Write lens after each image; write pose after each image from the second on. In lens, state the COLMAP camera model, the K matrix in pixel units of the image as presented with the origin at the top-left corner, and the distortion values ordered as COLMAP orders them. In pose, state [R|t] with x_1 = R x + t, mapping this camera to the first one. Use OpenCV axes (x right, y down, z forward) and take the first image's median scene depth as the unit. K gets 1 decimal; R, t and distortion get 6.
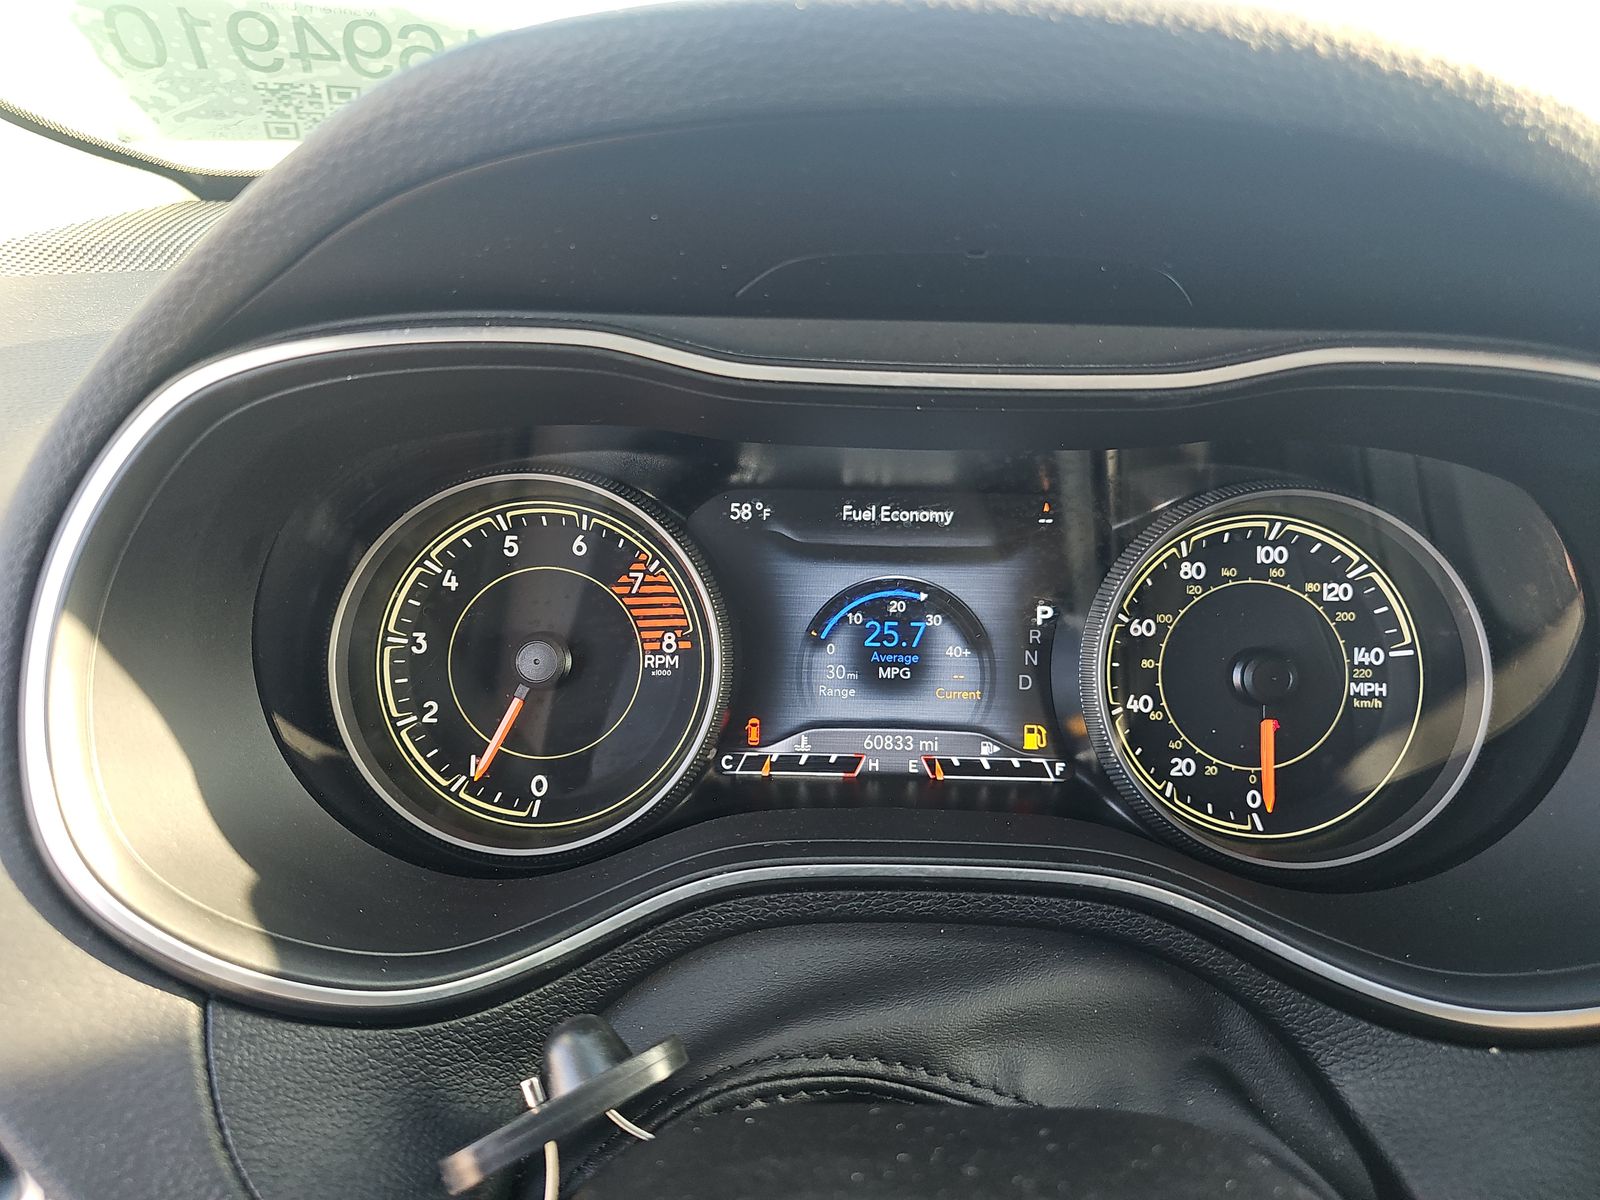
lens RADIAL K [[1073.9, 0, 817.3], [0, 1073.9, 594.6], [0, 0, 1]] dist [0.019839, -0.027932]
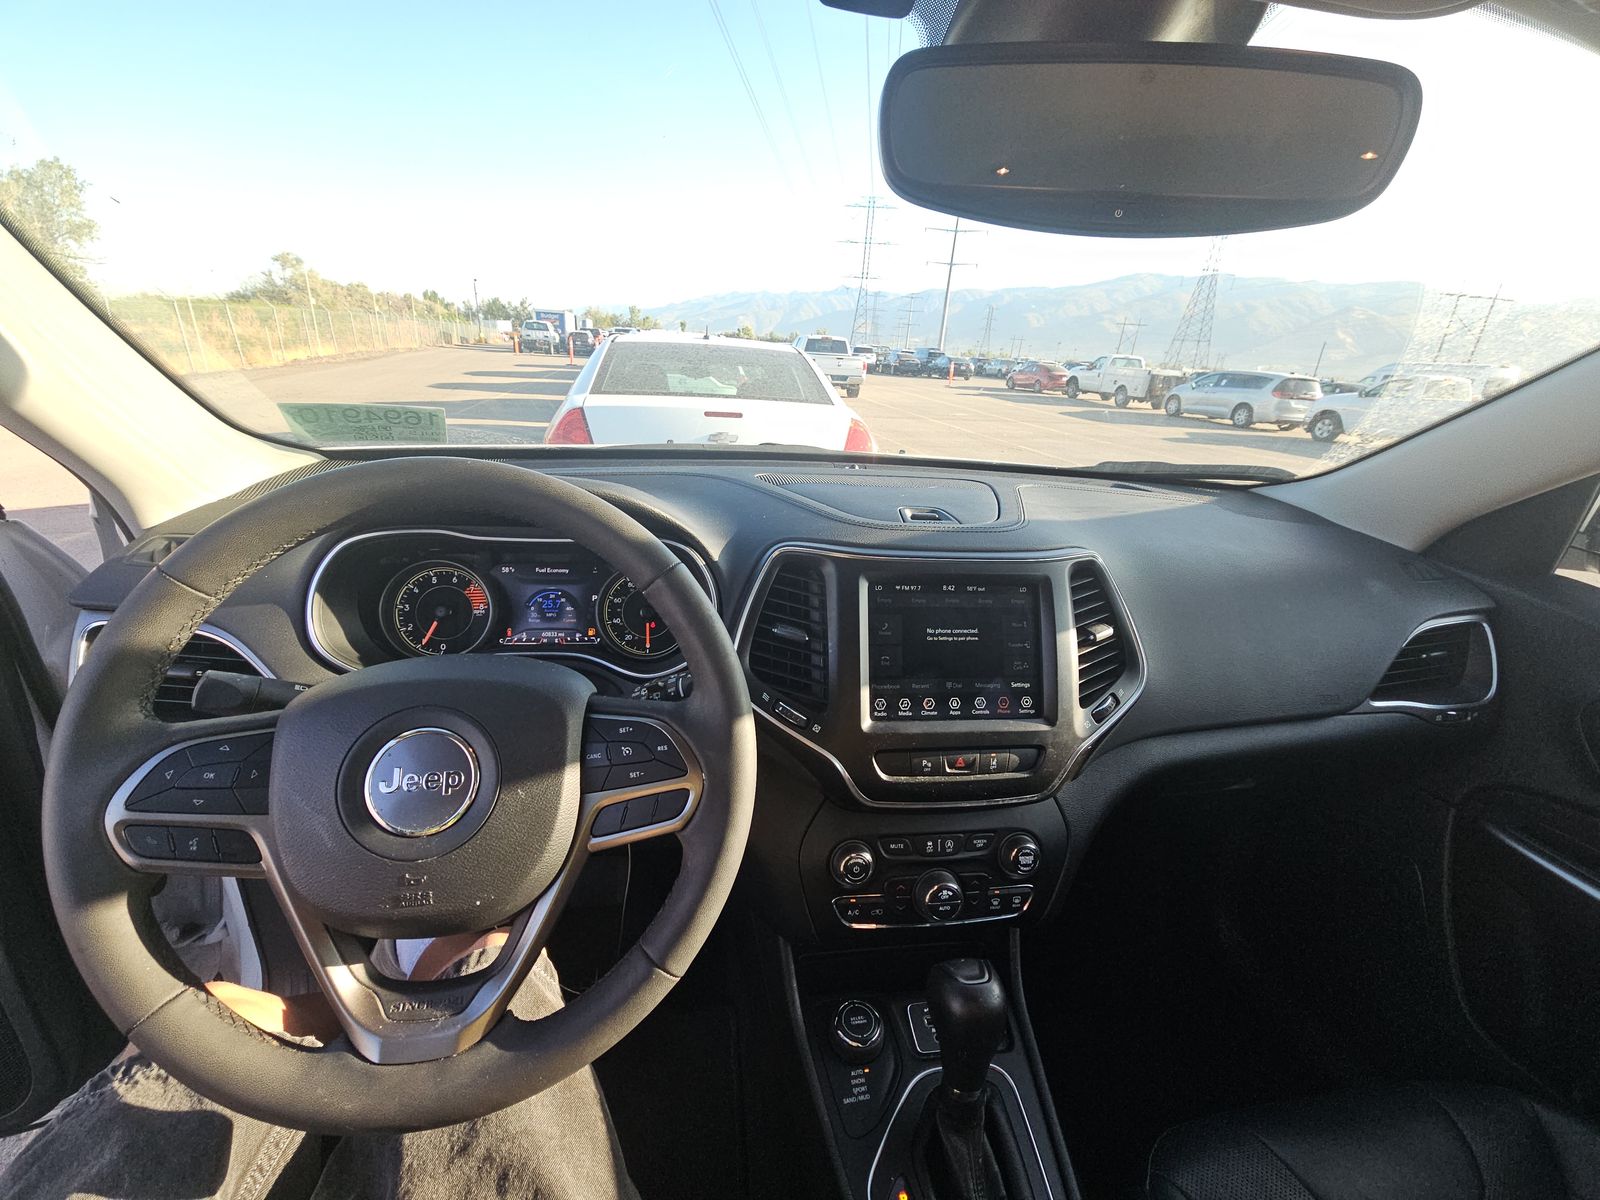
lens RADIAL K [[652.8, 0, 805.0], [0, 652.8, 615.6], [0, 0, 1]] dist [-0.000134, -0.001224]
pose [[0.989605, -0.018953, 0.142561, 0.621098], [0.021213, 0.999672, -0.014346, 0.129426], [-0.142242, 0.017221, 0.989682, -1.313424]]
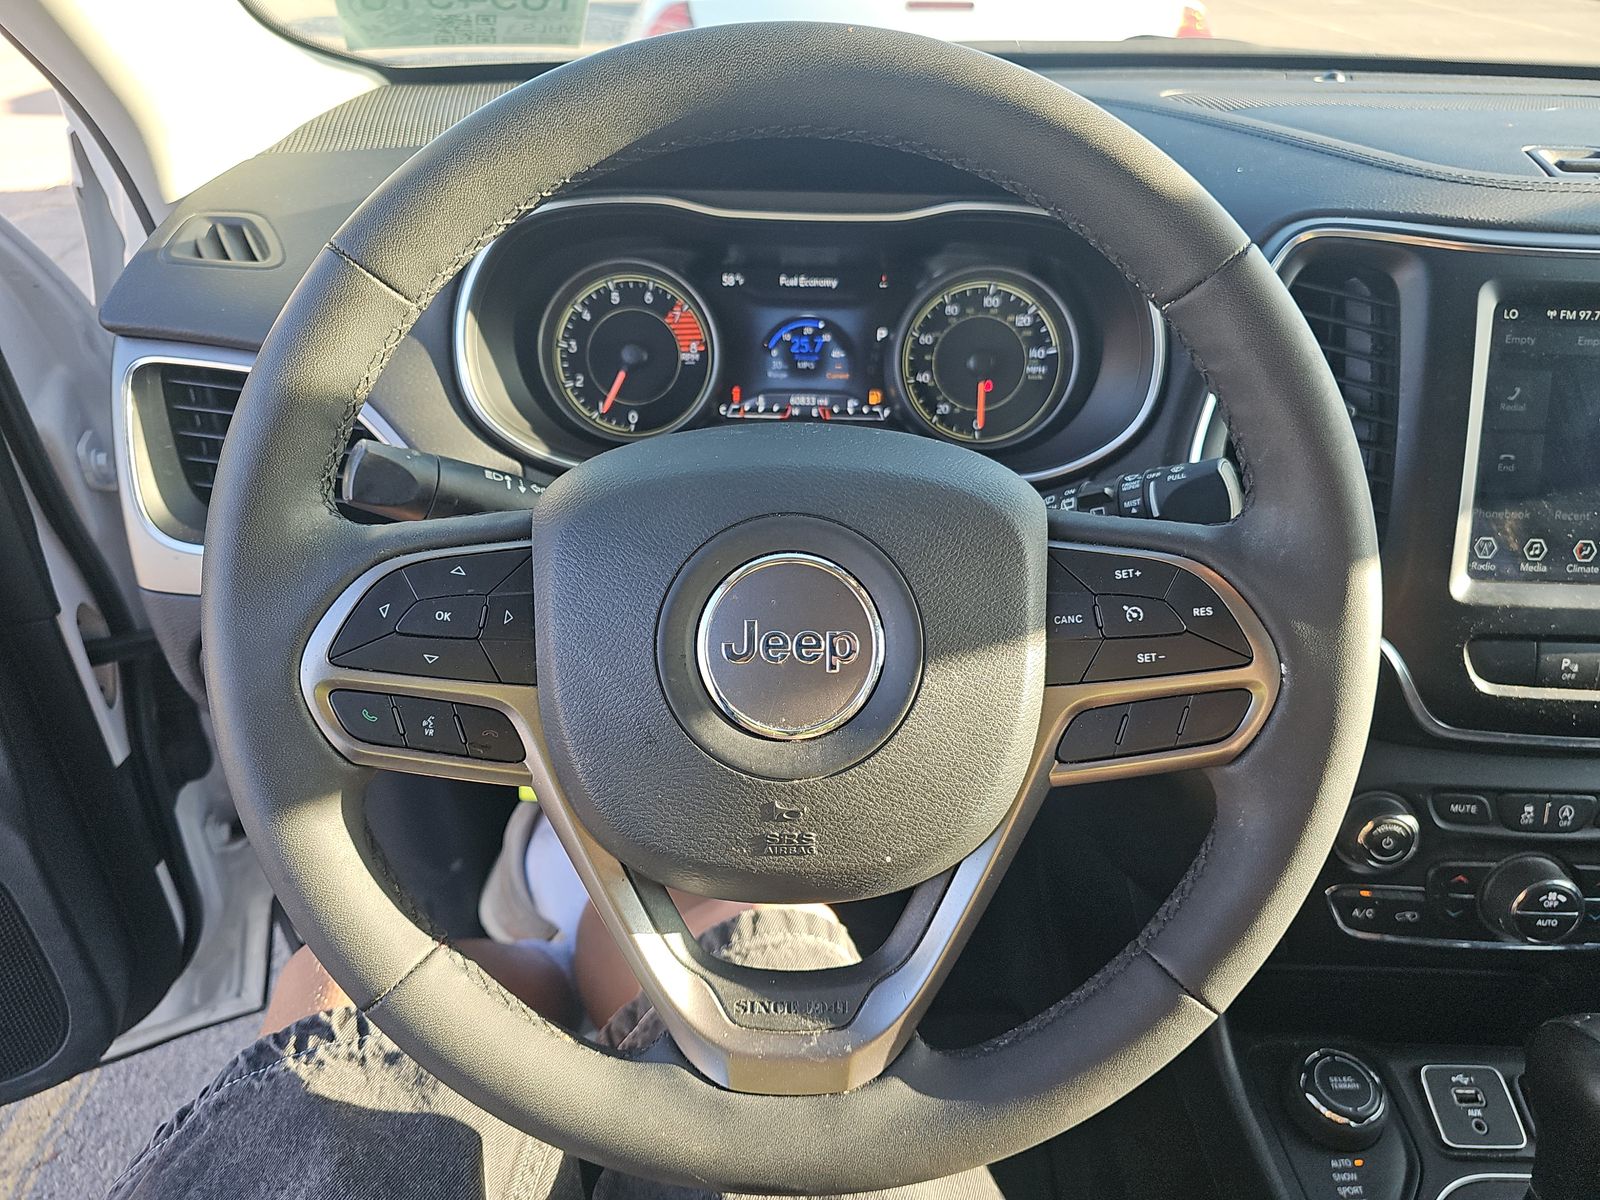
lens RADIAL K [[1073.9, 0, 803.1], [0, 1073.9, 621.1], [0, 0, 1]] dist [0.019839, -0.027932]
pose [[0.999519, 0.007204, -0.030176, 0.135632], [-0.001275, 0.981387, 0.192038, 0.163578], [0.030997, -0.191907, 0.980923, -1.099419]]
